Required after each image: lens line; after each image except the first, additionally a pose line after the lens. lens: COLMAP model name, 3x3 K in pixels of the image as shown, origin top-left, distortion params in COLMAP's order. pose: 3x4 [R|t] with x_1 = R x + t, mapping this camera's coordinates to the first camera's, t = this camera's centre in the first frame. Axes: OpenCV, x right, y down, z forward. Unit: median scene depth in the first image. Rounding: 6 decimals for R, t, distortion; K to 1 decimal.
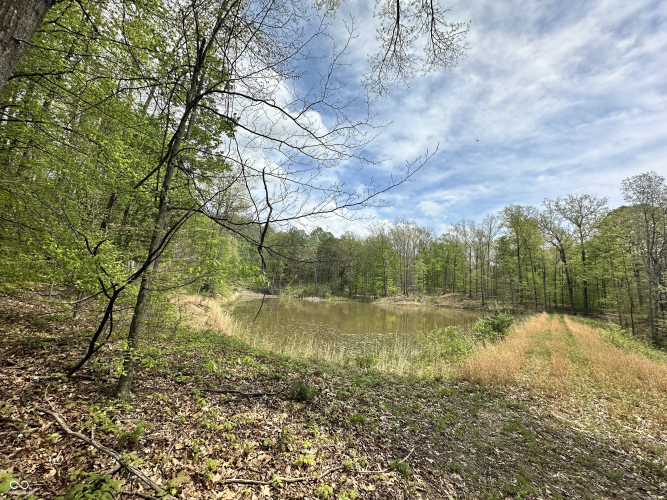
lens RADIAL K [[270.0, 0, 332.9], [0, 270.0, 246.7], [0, 0, 1]] dist [0.002430, 0.000080]
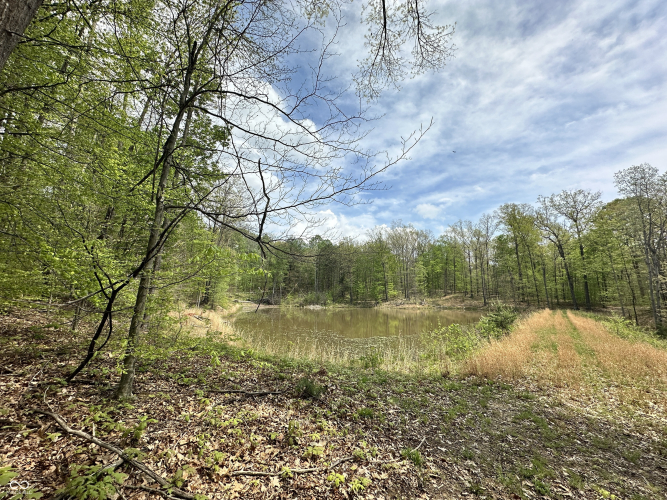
lens RADIAL K [[270.0, 0, 332.8], [0, 270.0, 247.1], [0, 0, 1]] dist [0.002430, 0.000080]
pose [[0.998824, -0.048196, 0.005326, -0.000396], [0.048319, 0.998490, -0.026148, 0.004658], [-0.004057, 0.026374, 0.999644, 0.000591]]
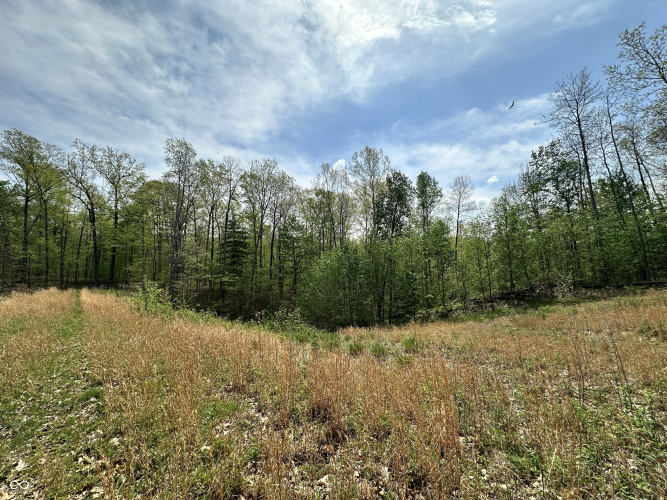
lens RADIAL K [[270.0, 0, 331.8], [0, 270.0, 251.4], [0, 0, 1]] dist [0.002430, 0.000080]
pose [[0.145575, 0.022281, 0.989096, 0.210326], [-0.117365, 0.993076, -0.005097, 0.073470], [-0.982361, -0.115344, 0.147182, 0.221251]]
